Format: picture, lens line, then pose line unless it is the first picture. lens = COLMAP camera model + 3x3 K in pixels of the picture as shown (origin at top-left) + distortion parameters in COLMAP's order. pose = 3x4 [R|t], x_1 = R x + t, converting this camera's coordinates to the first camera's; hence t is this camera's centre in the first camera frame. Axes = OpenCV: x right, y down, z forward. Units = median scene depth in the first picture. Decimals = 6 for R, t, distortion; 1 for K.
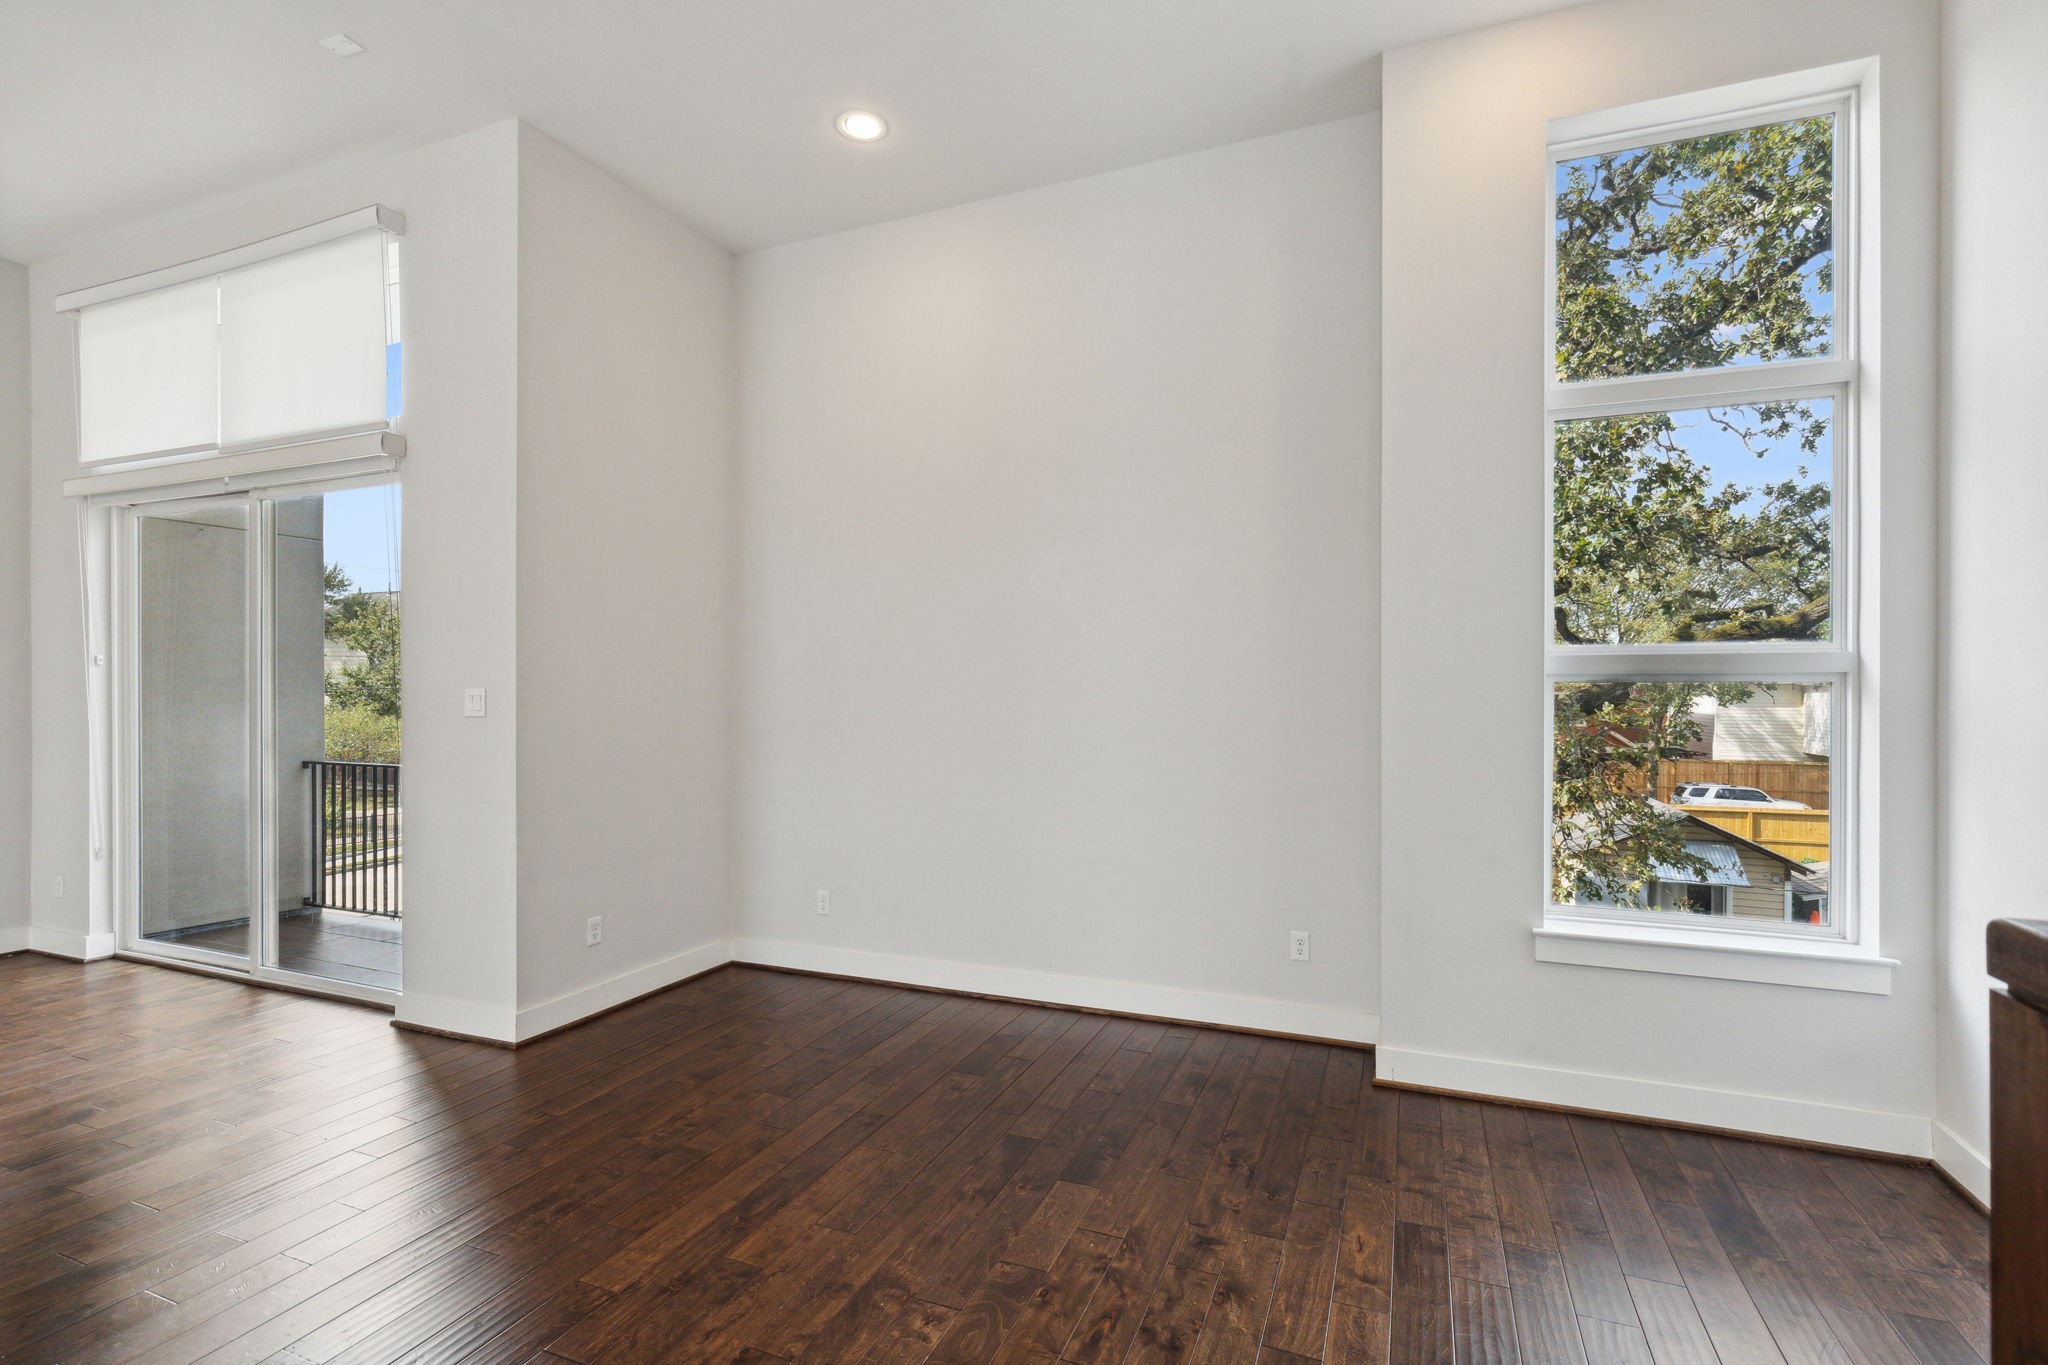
lens RADIAL K [[923.6, 0, 1050.5], [0, 923.6, 701.4], [0, 0, 1]] dist [0.004228, 0.000199]
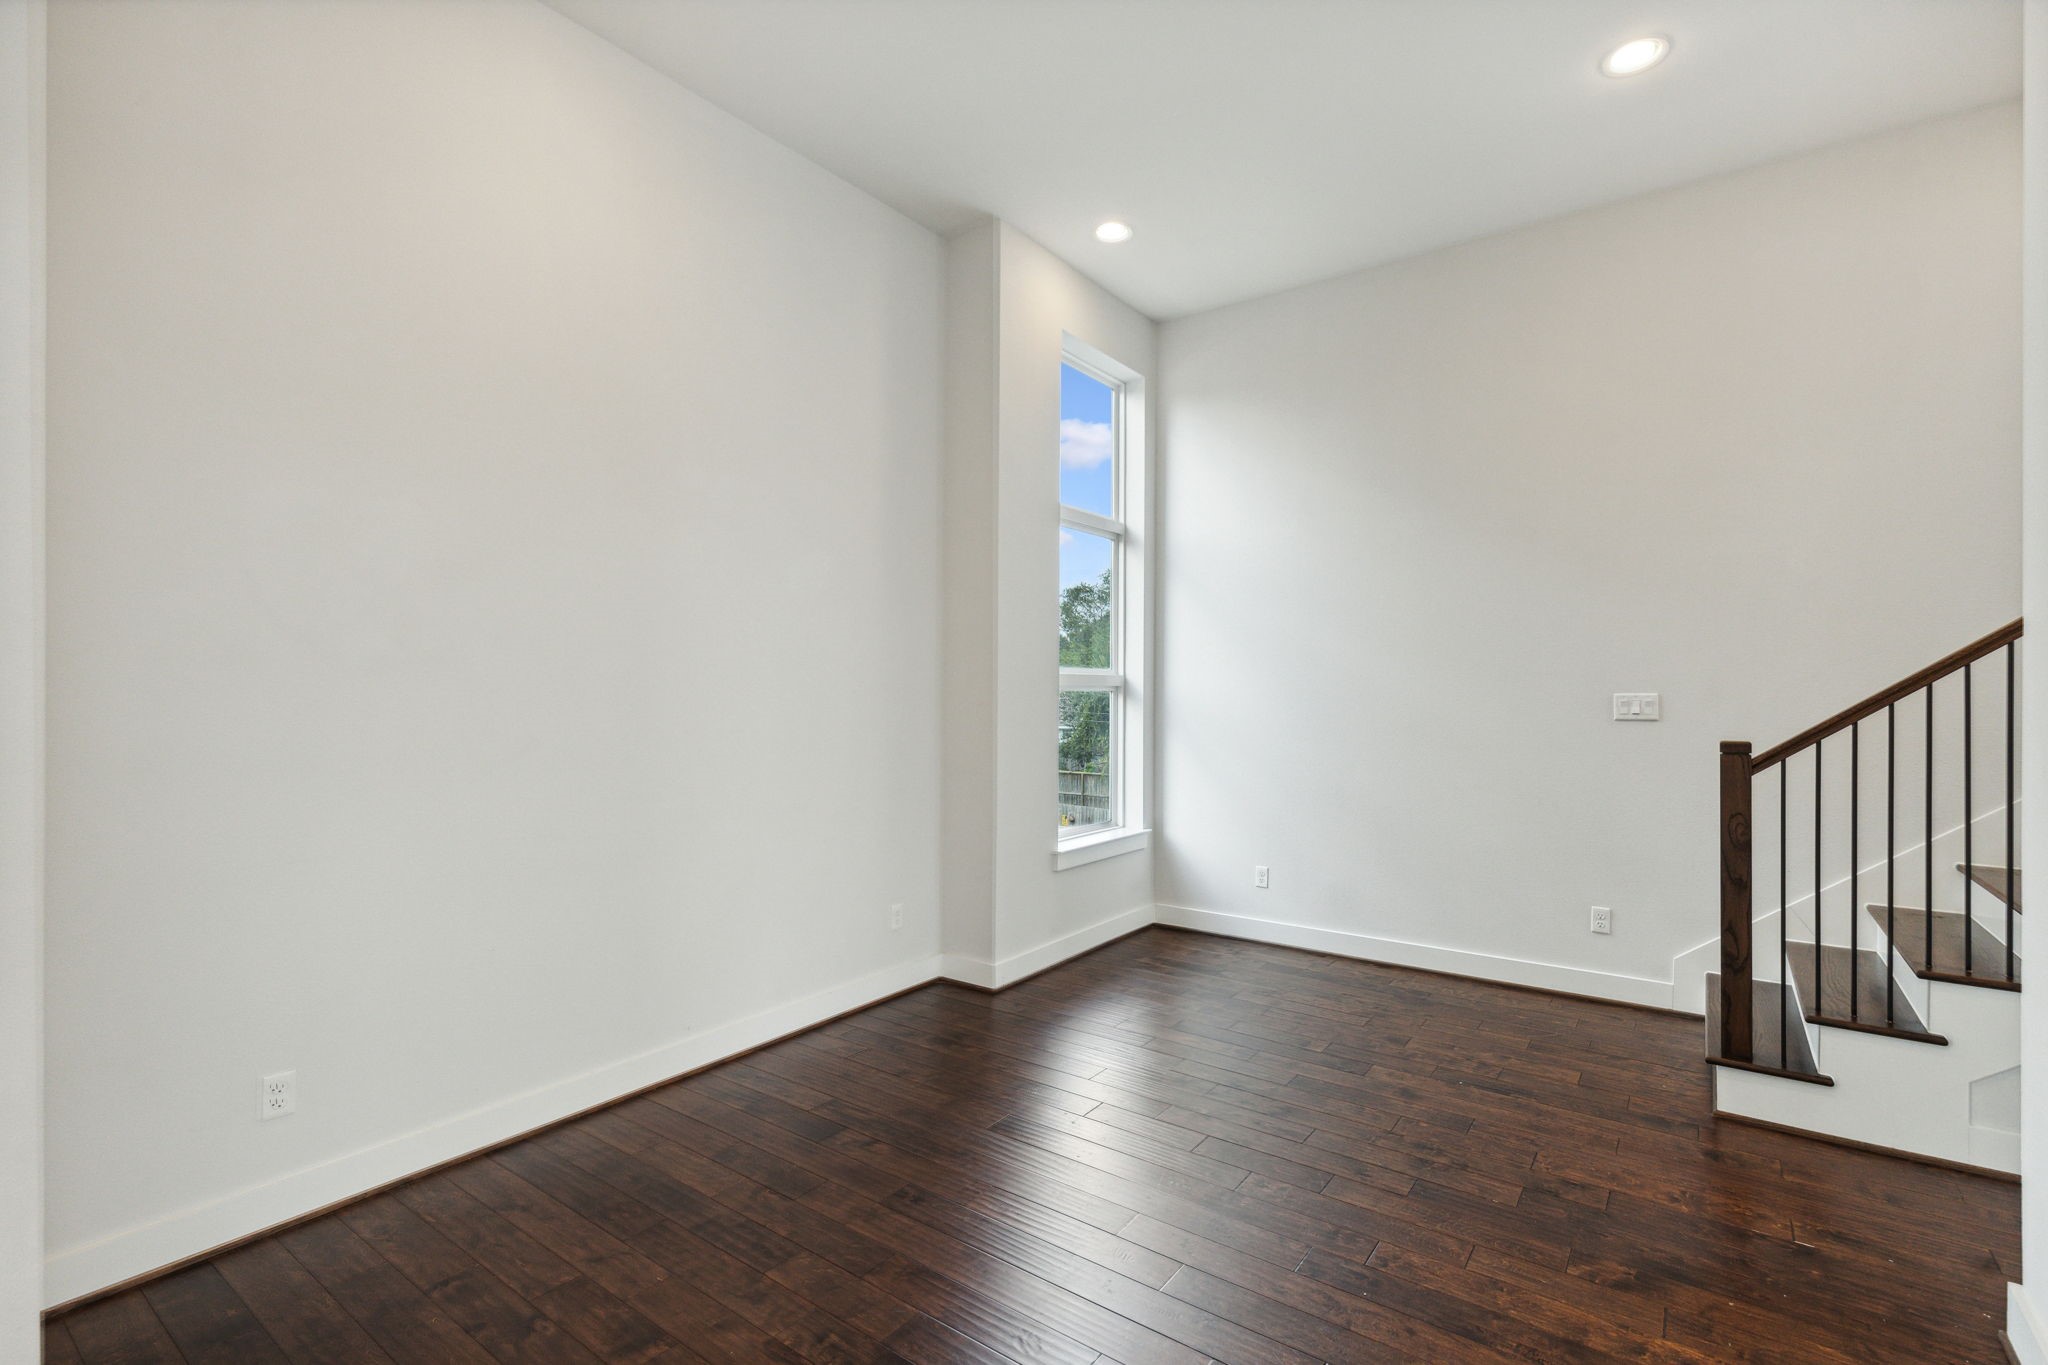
lens RADIAL K [[936.2, 0, 1037.0], [0, 936.2, 667.4], [0, 0, 1]] dist [0.005442, -0.000196]
pose [[0.239734, 0.026354, 0.970481, -0.968488], [0.001769, 0.999618, -0.027582, -0.014443], [-0.970837, 0.008329, 0.239596, 0.633545]]
